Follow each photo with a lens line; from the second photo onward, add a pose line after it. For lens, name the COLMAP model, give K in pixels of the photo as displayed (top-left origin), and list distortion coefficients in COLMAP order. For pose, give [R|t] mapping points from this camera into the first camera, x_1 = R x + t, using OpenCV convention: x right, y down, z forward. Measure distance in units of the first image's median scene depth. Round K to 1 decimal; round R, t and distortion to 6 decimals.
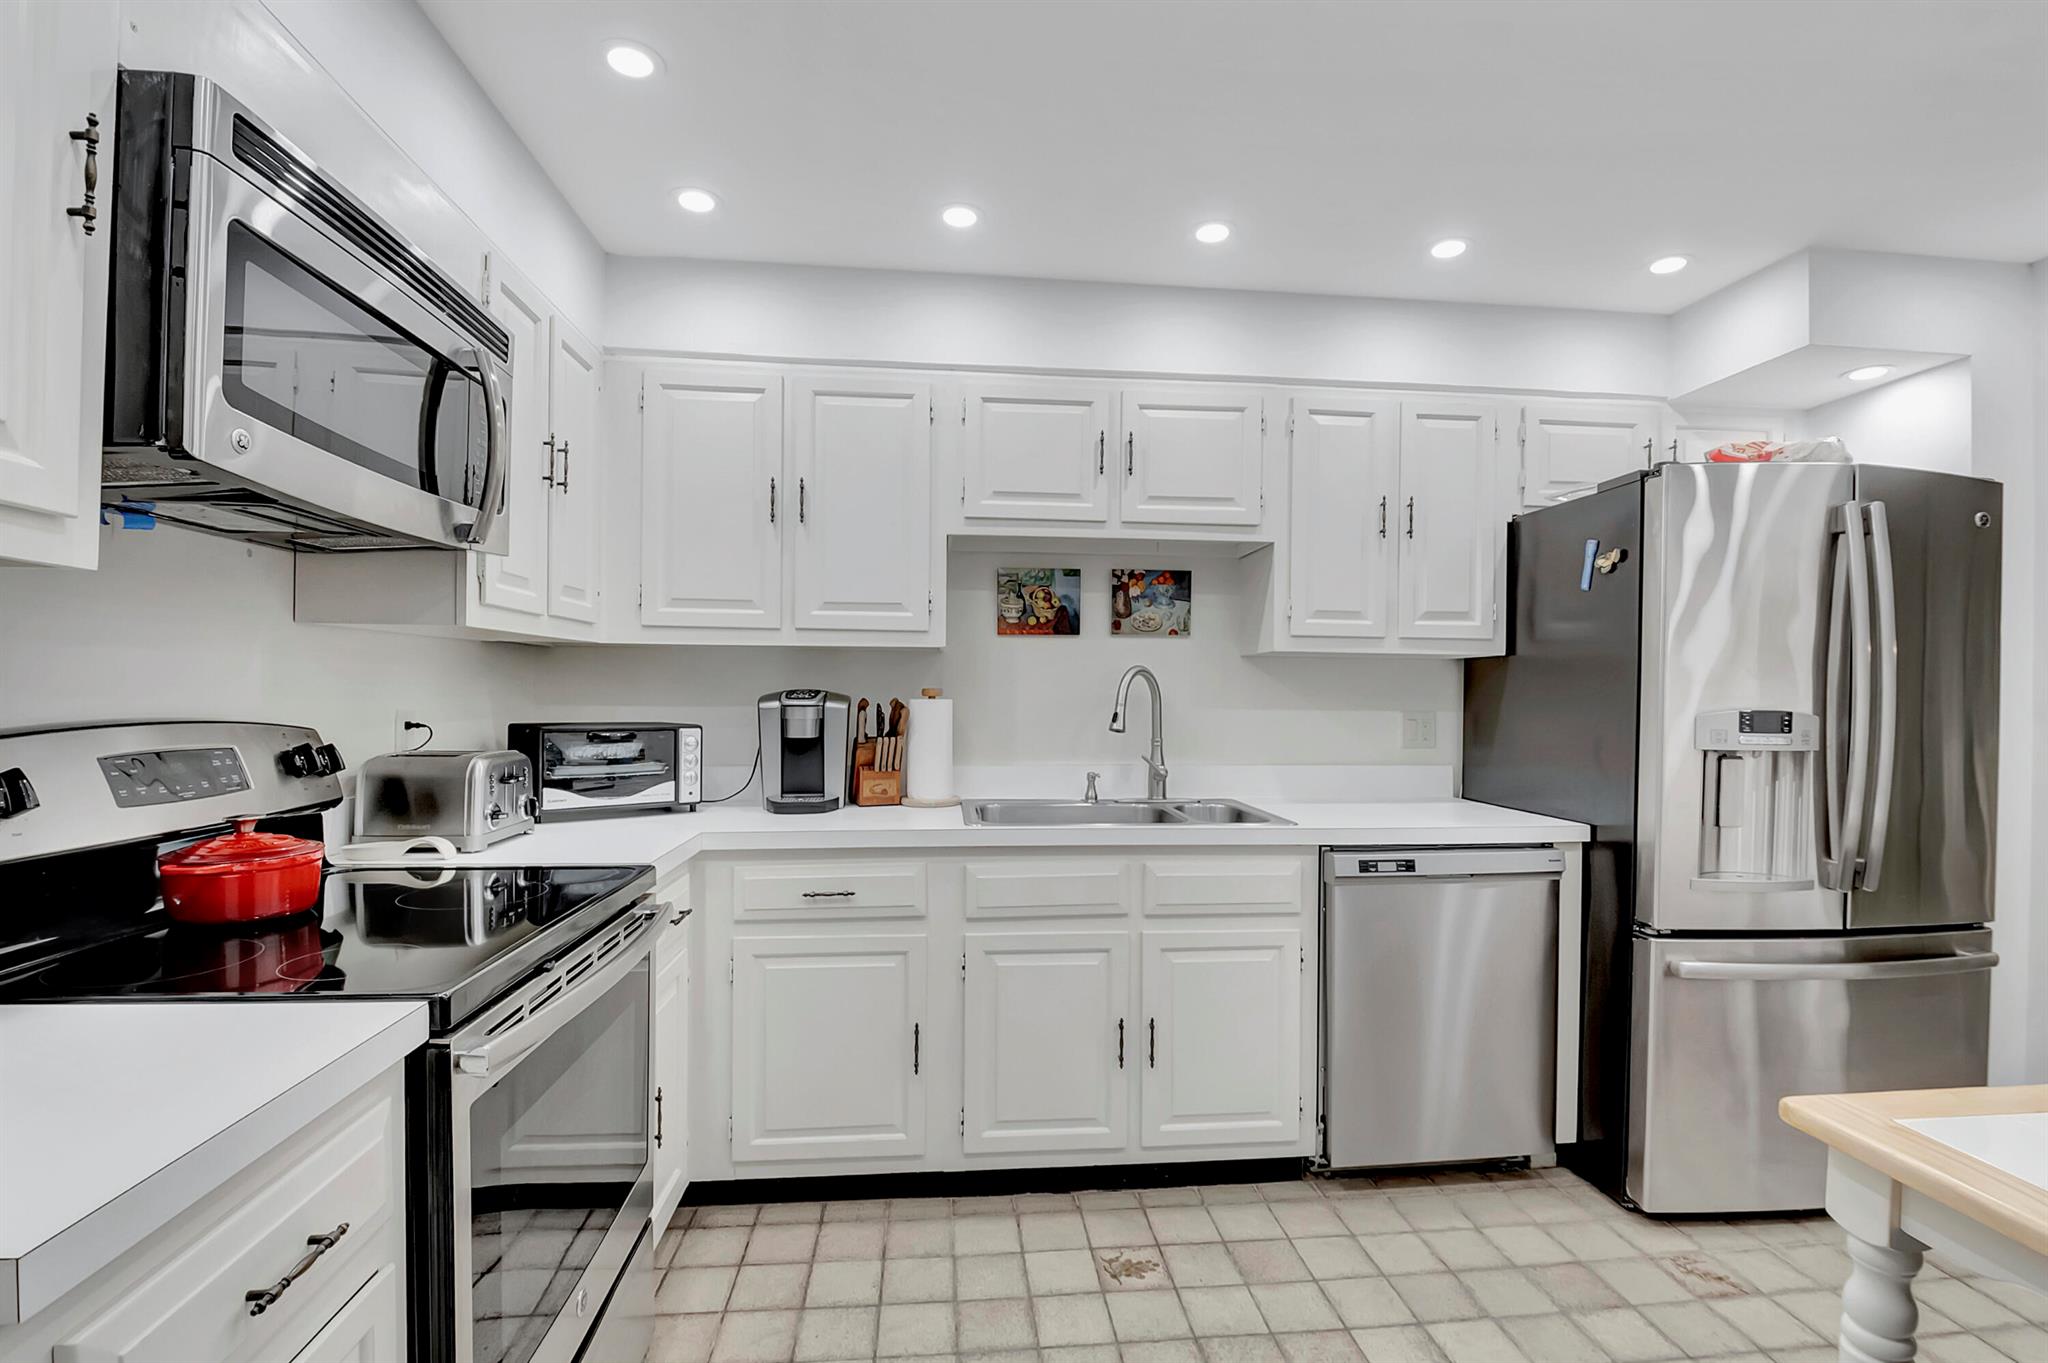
lens RADIAL K [[928.1, 0, 1040.4], [0, 928.1, 694.9], [0, 0, 1]] dist [0.020909, -0.016518]
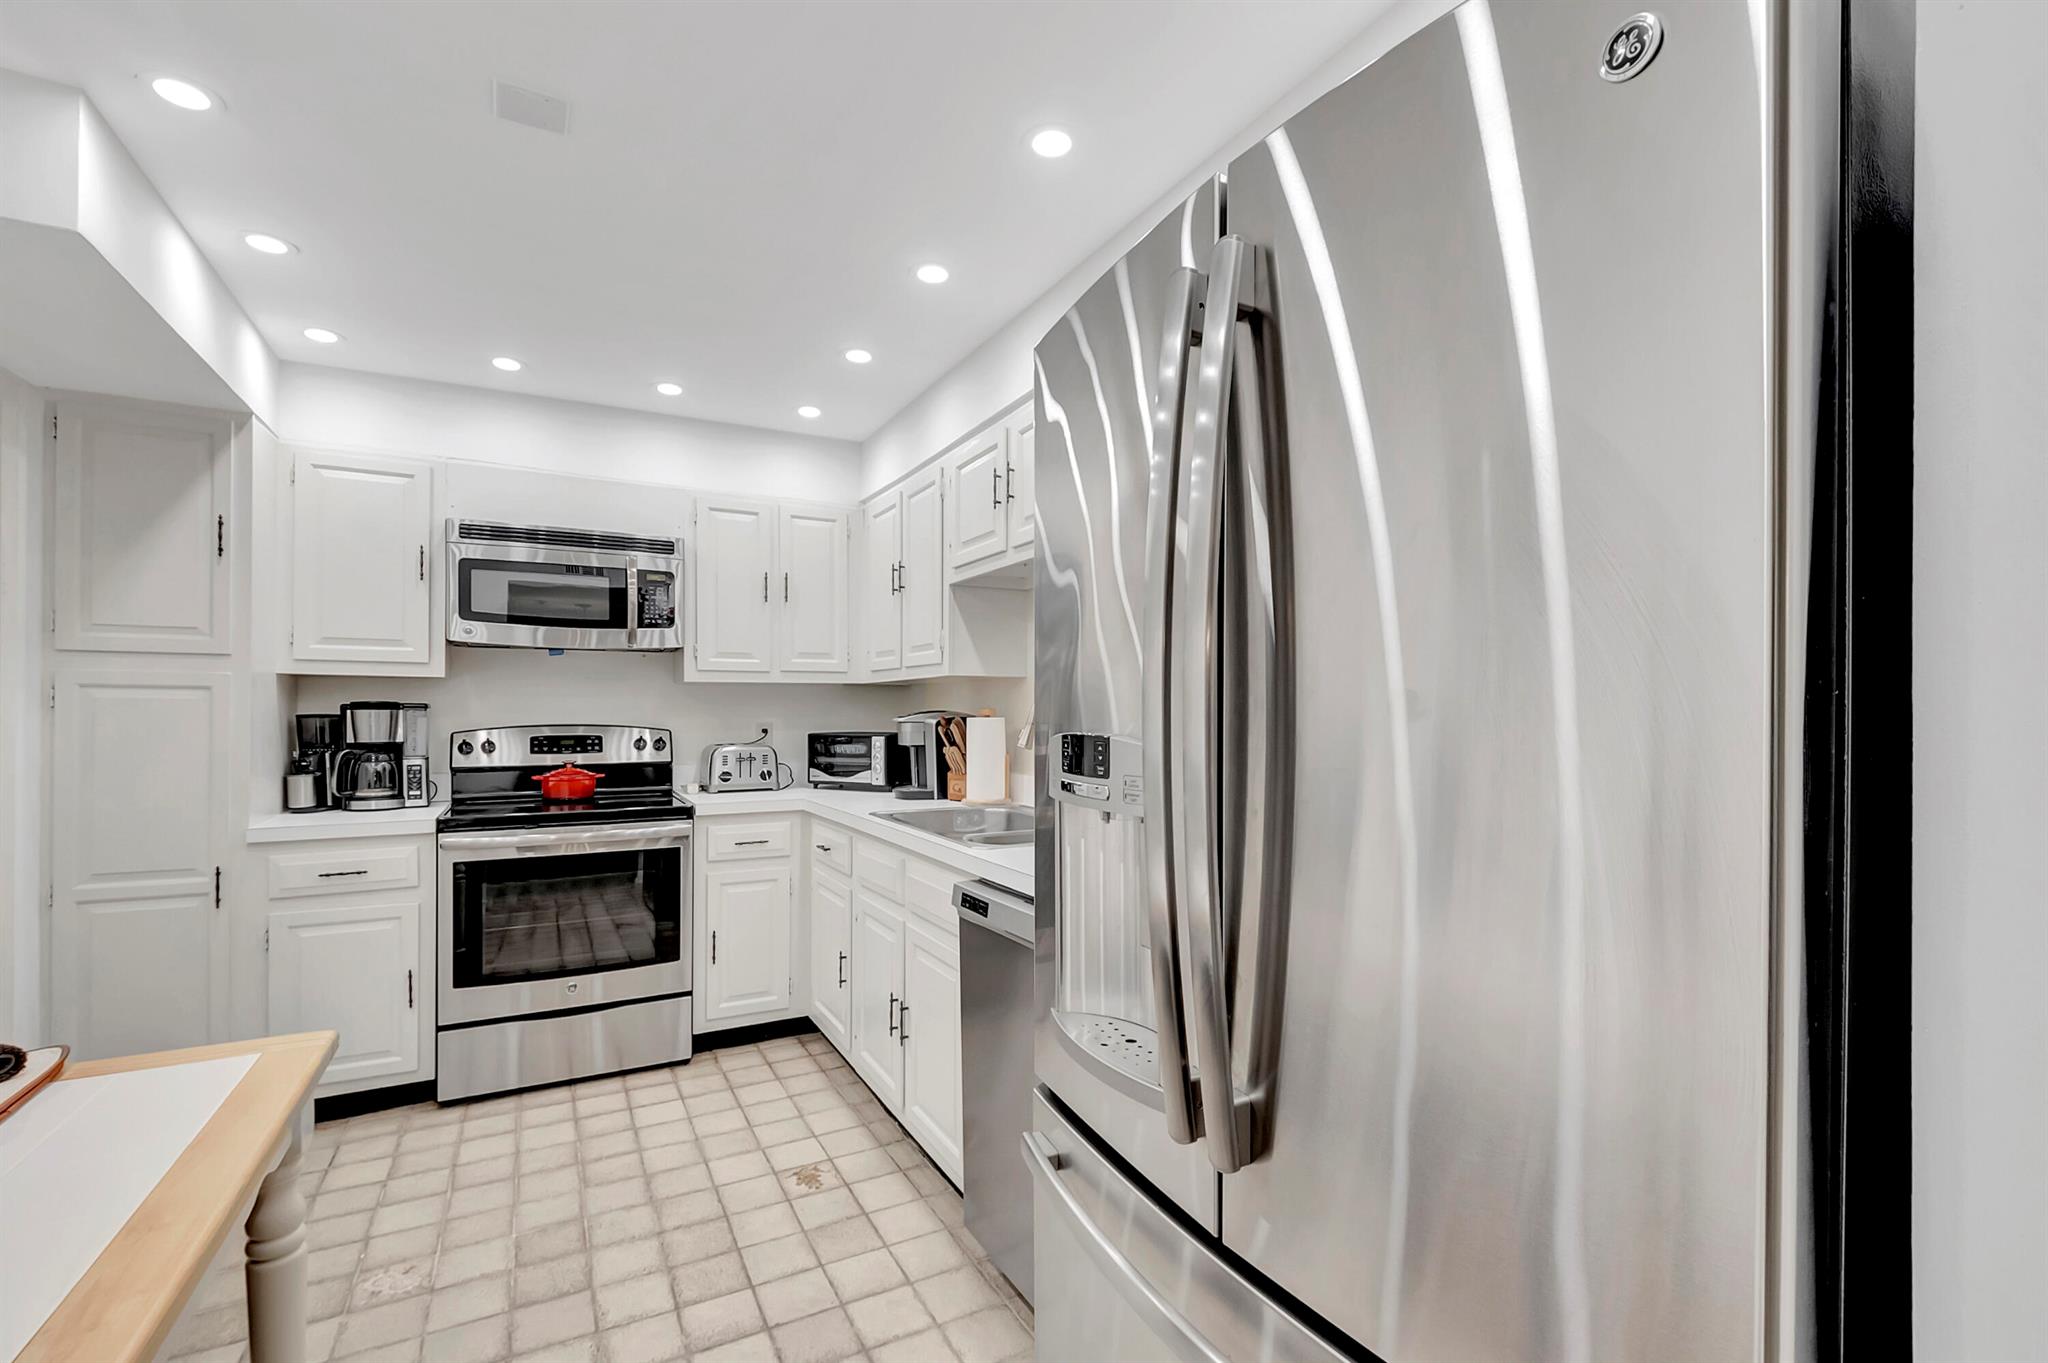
lens RADIAL K [[928.1, 0, 1040.4], [0, 928.1, 694.9], [0, 0, 1]] dist [0.020909, -0.016518]
pose [[0.367085, -0.024871, -0.929855, 1.337441], [0.003332, 0.999671, -0.025423, 0.008670], [0.930182, 0.006234, 0.367047, 0.808776]]
